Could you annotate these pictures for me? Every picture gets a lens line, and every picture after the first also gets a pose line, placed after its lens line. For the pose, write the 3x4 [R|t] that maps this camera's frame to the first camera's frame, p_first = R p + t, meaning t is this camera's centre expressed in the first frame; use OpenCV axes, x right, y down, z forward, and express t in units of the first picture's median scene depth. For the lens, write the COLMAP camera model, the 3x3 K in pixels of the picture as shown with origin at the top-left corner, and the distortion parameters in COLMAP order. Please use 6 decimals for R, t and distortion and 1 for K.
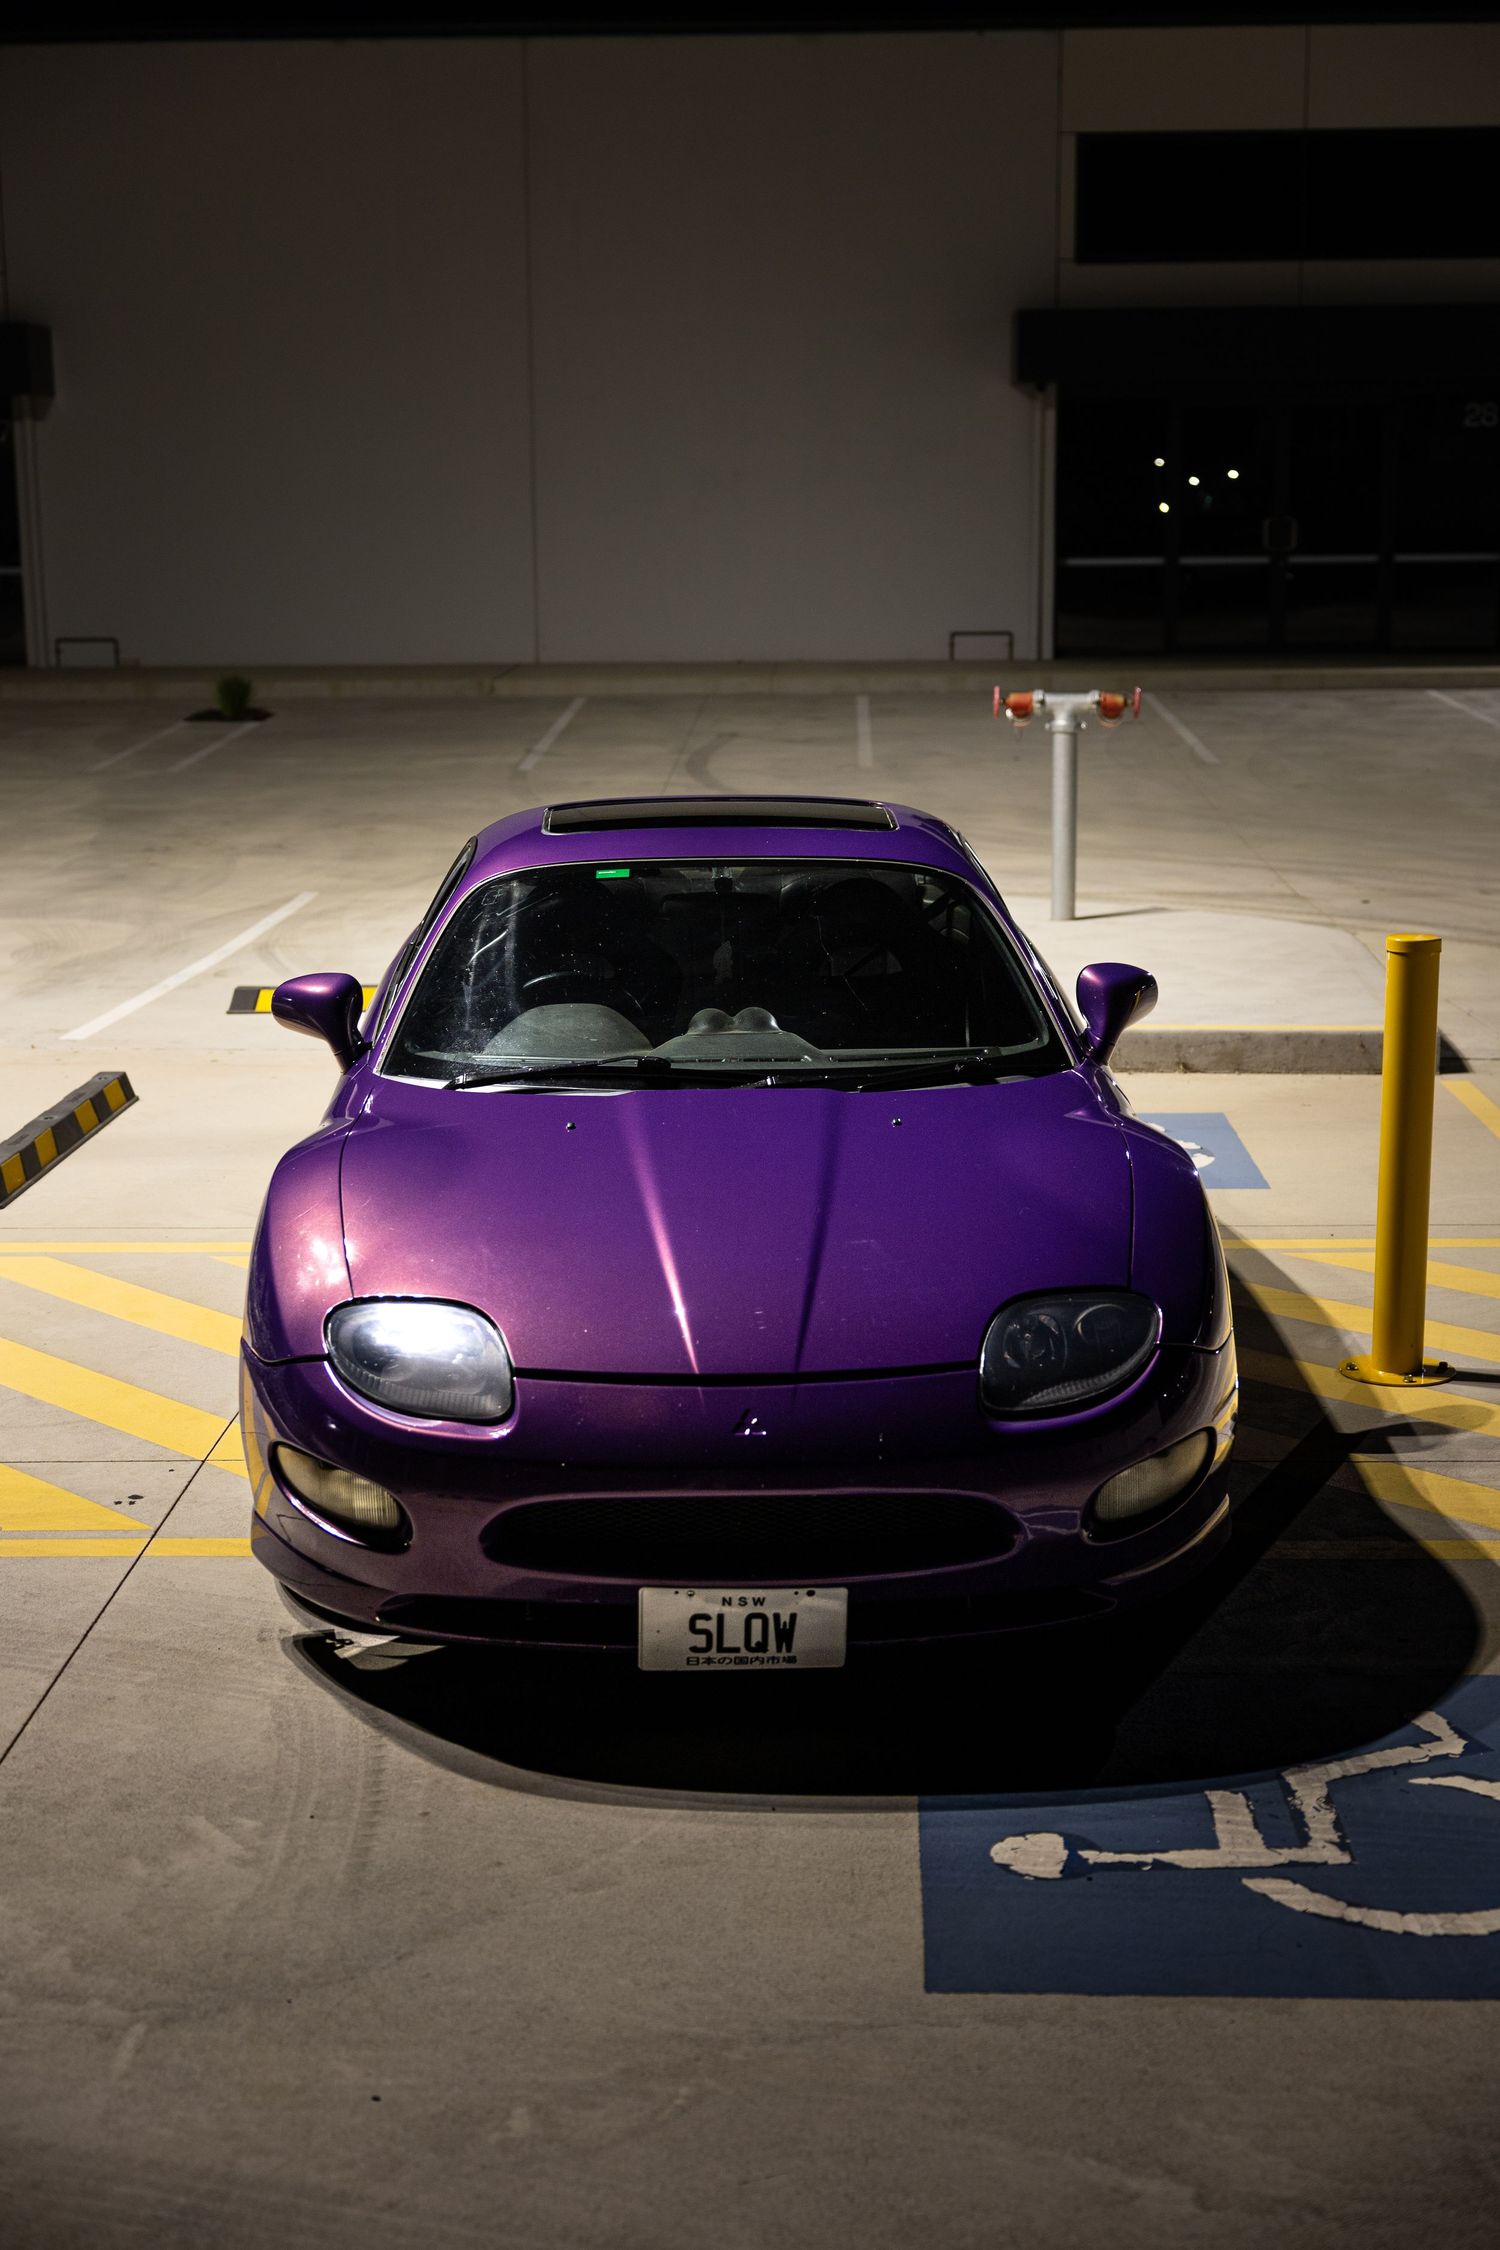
lens RADIAL K [[3011.0, 0, 750.0], [0, 3011.0, 1125.0], [0, 0, 1]] dist [0.016132, 0.023906]
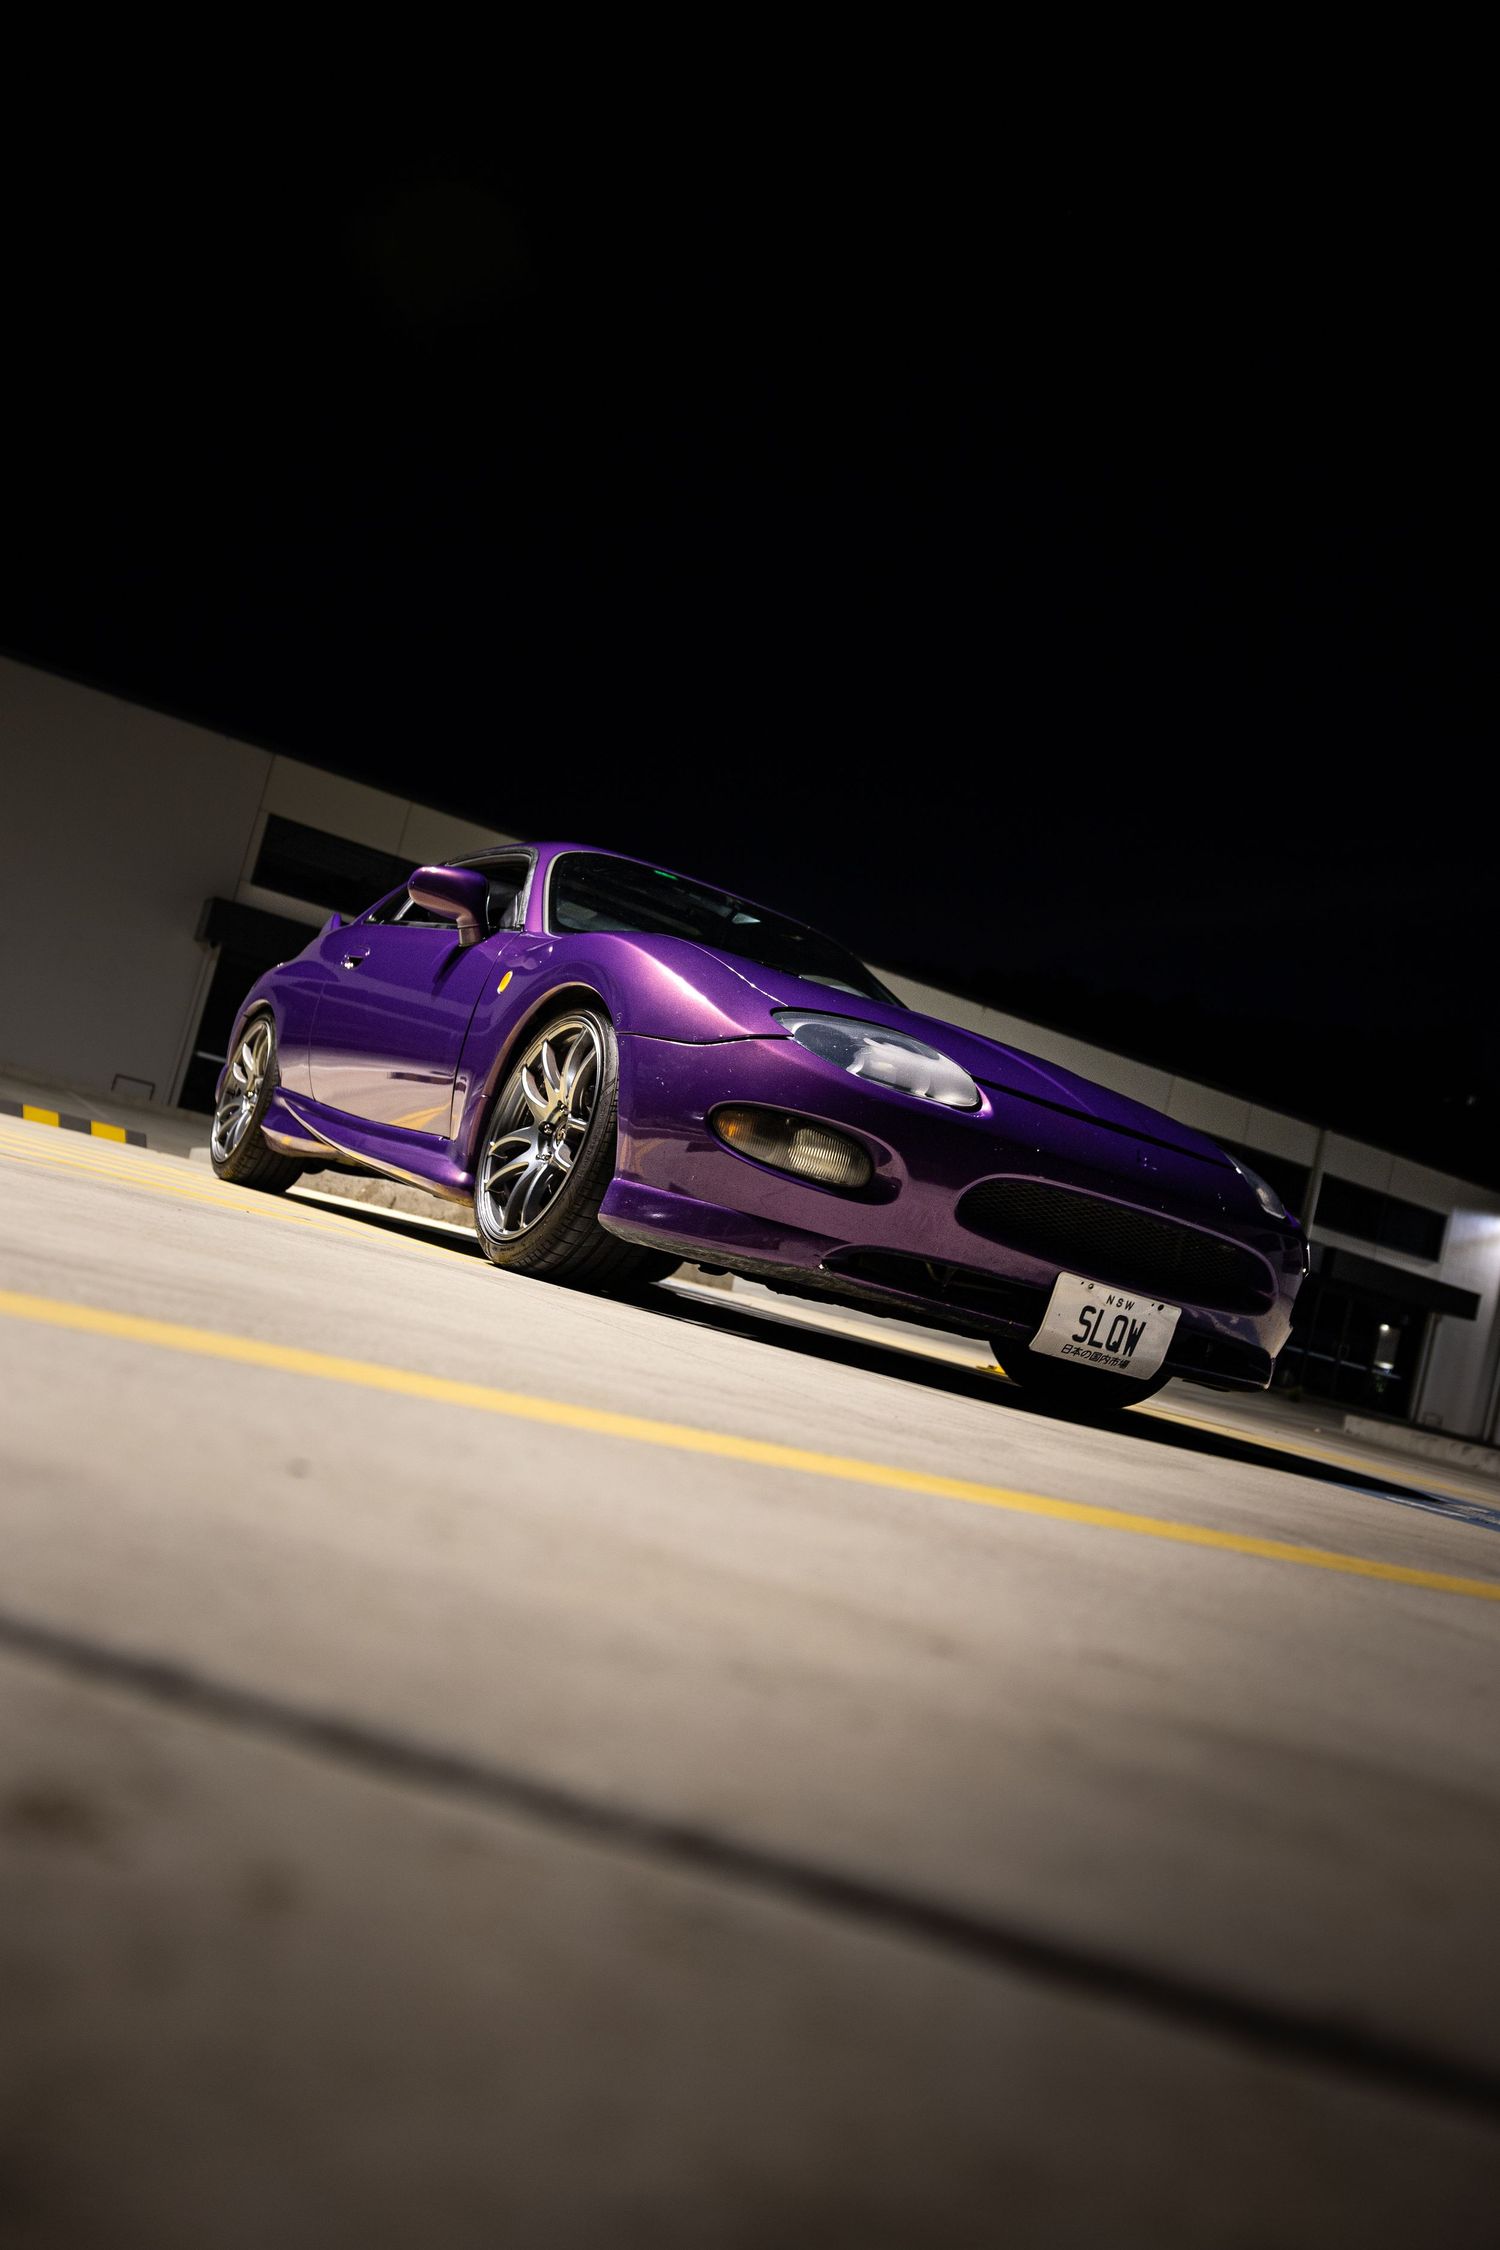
lens RADIAL K [[1709.4, 0, 750.0], [0, 1709.4, 1125.0], [0, 0, 1]] dist [-0.026140, -0.001243]
pose [[0.835986, 0.258972, 0.483798, -0.469311], [-0.143073, 0.954006, -0.263444, 0.288325], [-0.529770, 0.151017, 0.834588, 0.493926]]
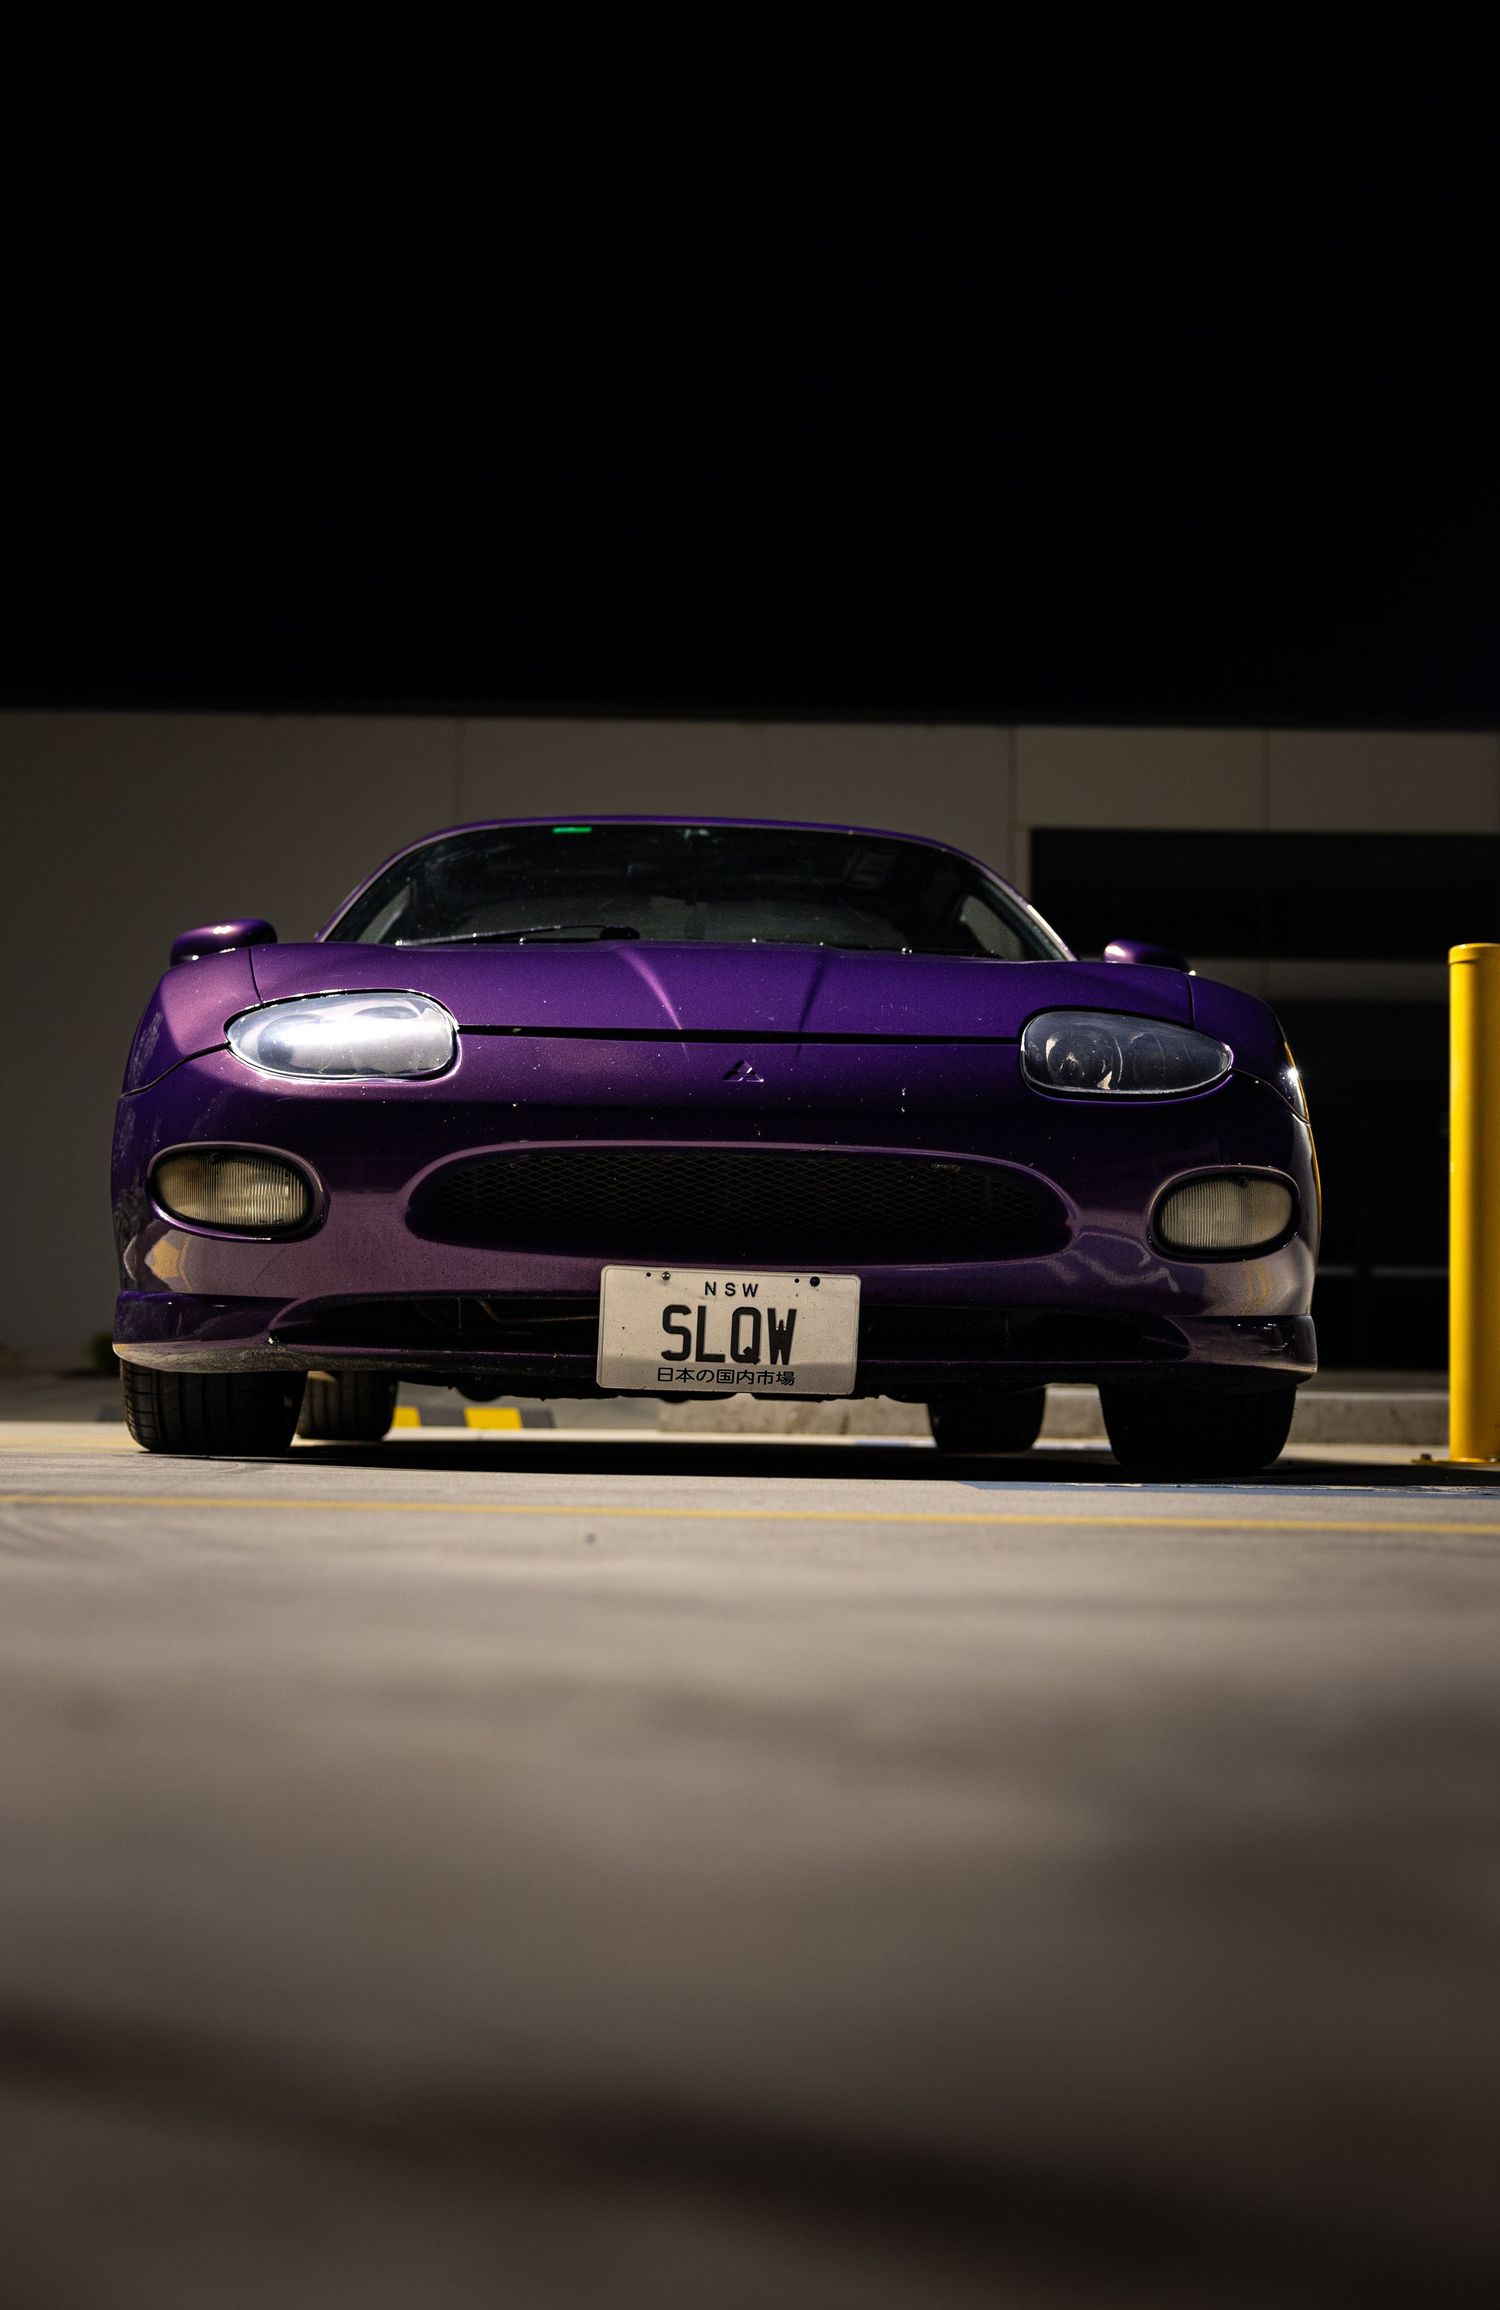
lens RADIAL K [[3269.1, 0, 750.0], [0, 3269.1, 1155.0], [0, 0, 1]] dist [0.021623, 0.003204]
pose [[0.999344, 0.027047, 0.024085, -0.018947], [-0.019150, 0.959092, -0.282445, 0.366786], [-0.030739, 0.281798, 0.958981, 0.150330]]
